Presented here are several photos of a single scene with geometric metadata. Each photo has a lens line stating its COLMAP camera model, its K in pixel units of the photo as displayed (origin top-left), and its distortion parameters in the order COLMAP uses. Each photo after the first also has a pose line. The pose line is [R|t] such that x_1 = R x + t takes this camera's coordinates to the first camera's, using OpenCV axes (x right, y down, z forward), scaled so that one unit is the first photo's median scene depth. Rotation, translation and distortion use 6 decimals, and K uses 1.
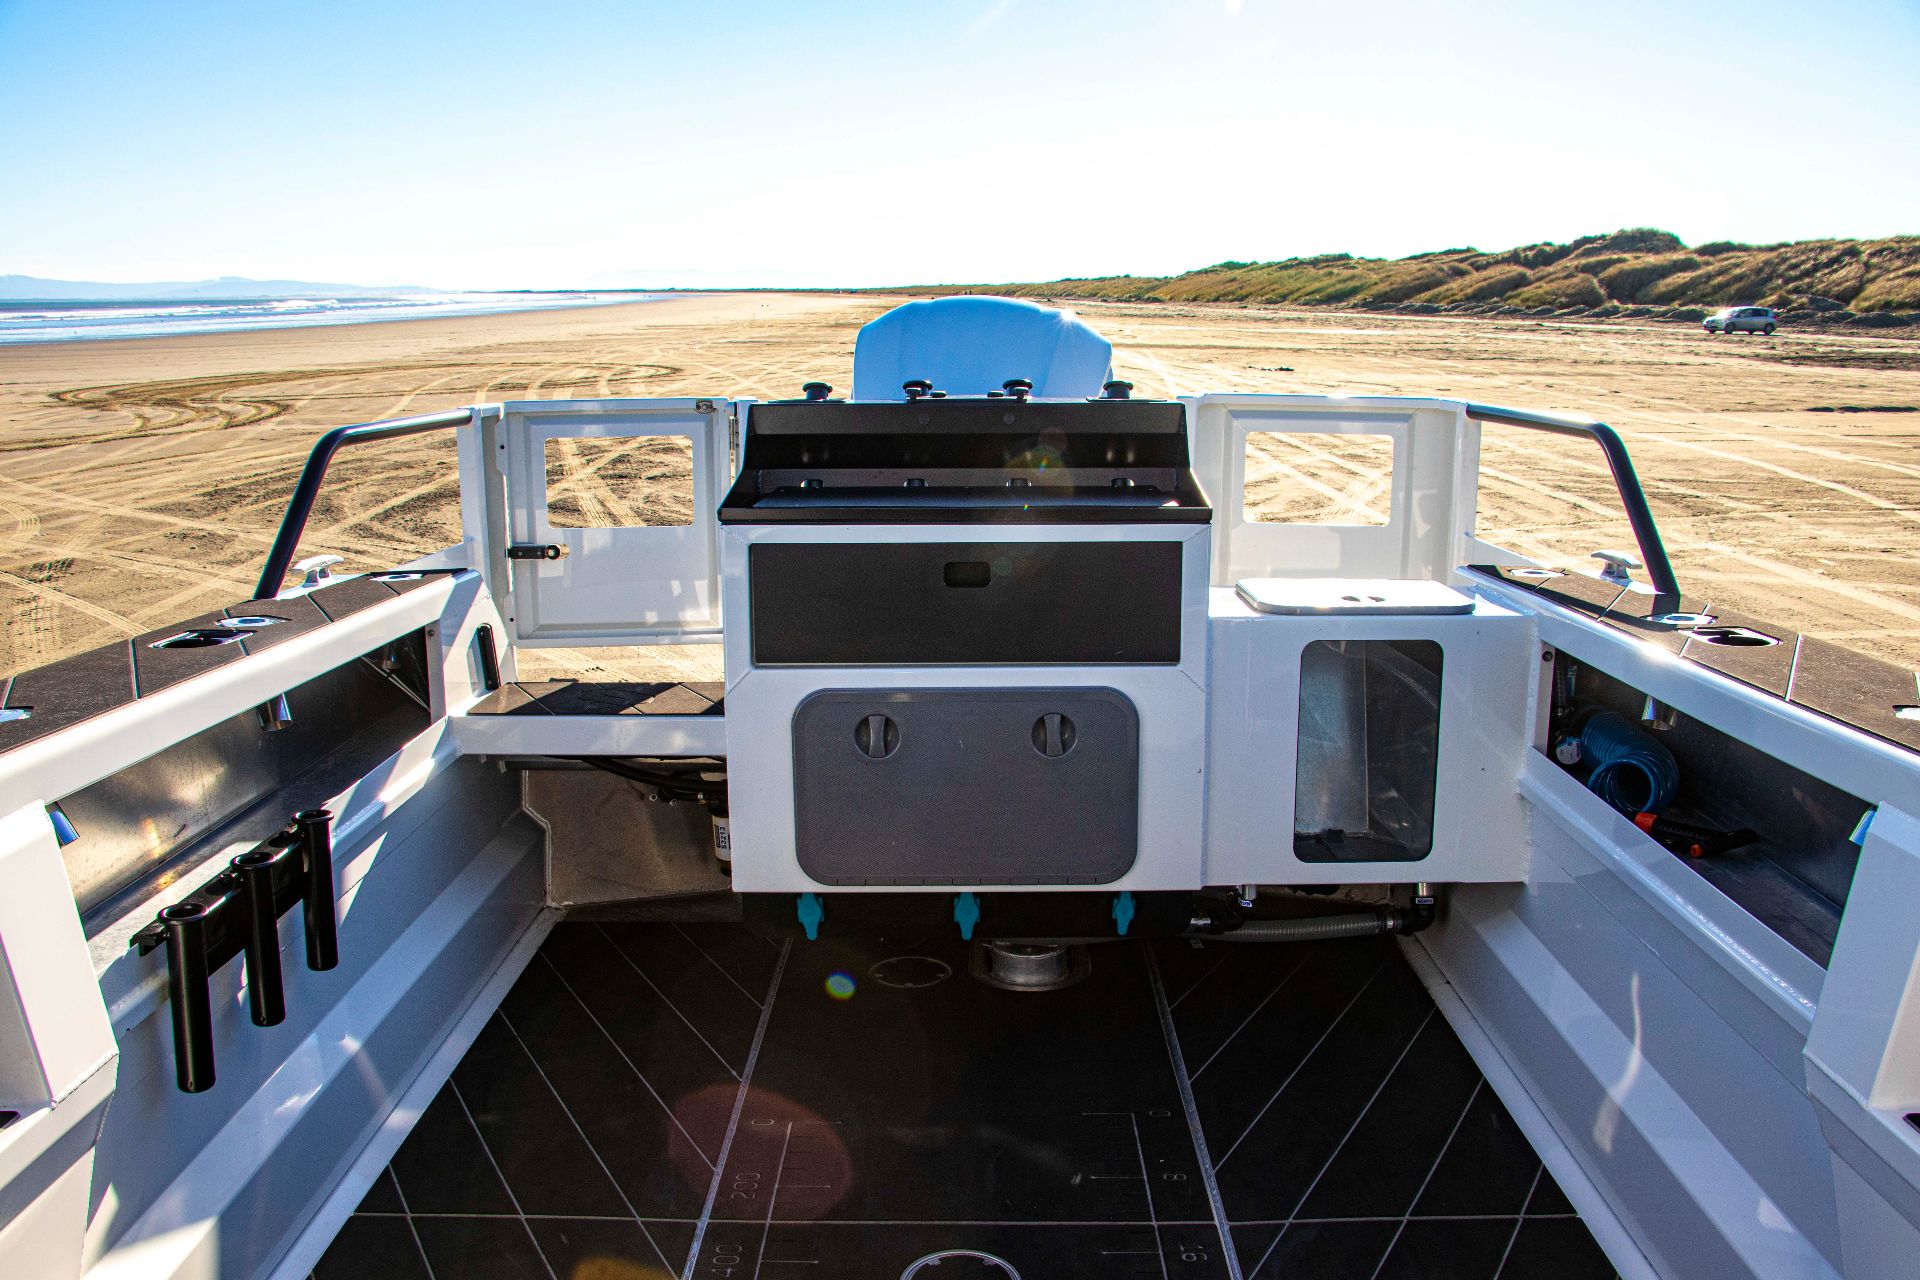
lens RADIAL K [[1567.2, 0, 969.1], [0, 1567.2, 666.9], [0, 0, 1]] dist [-0.187866, 0.151155]
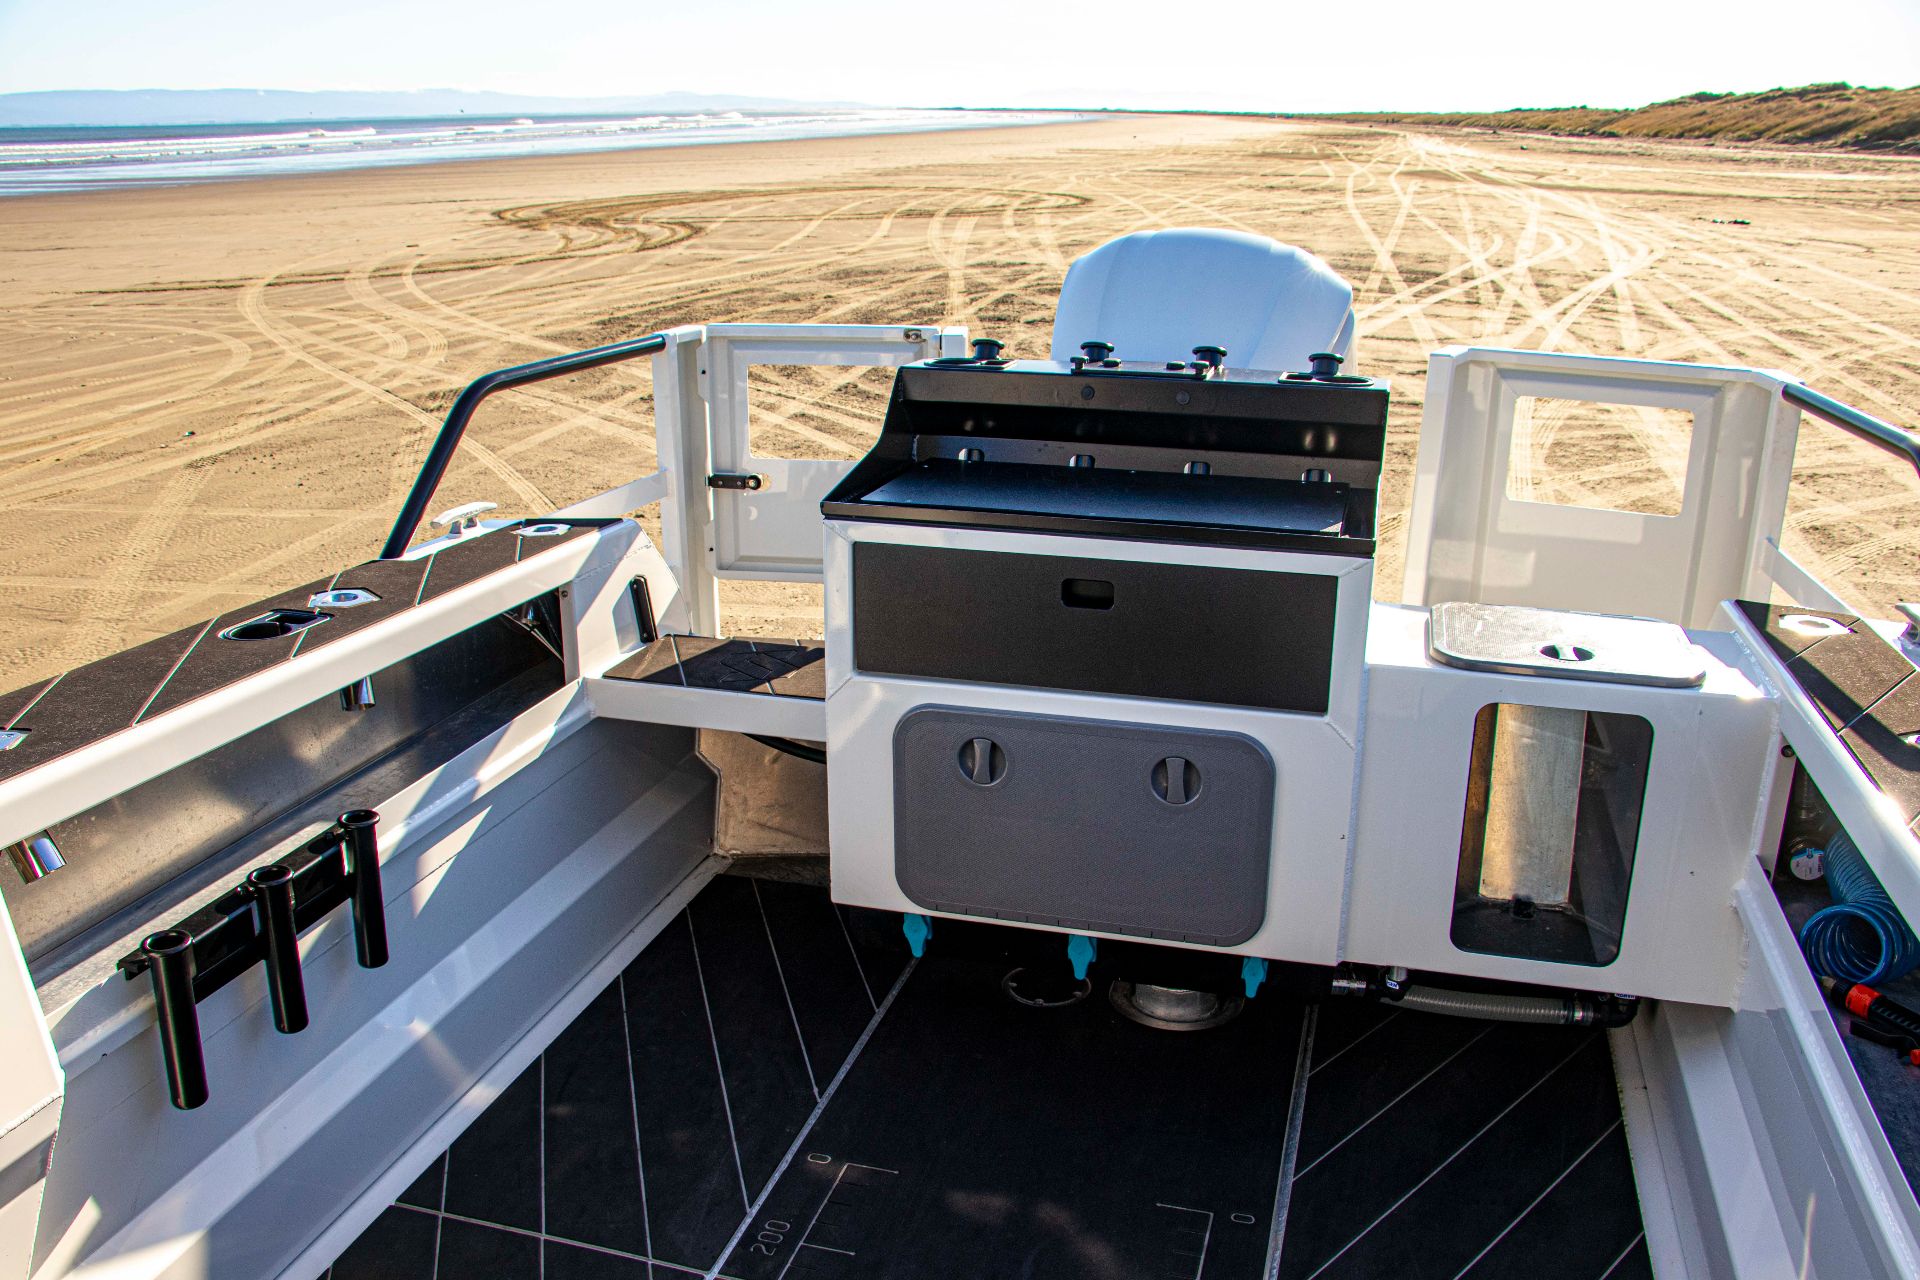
lens RADIAL K [[1567.2, 0, 954.3], [0, 1567.2, 680.7], [0, 0, 1]] dist [-0.187866, 0.151155]
pose [[0.962317, 0.091400, -0.256111, 0.142435], [-0.060855, 0.990319, 0.124763, -0.105613], [0.265035, -0.104475, 0.958562, 0.123245]]
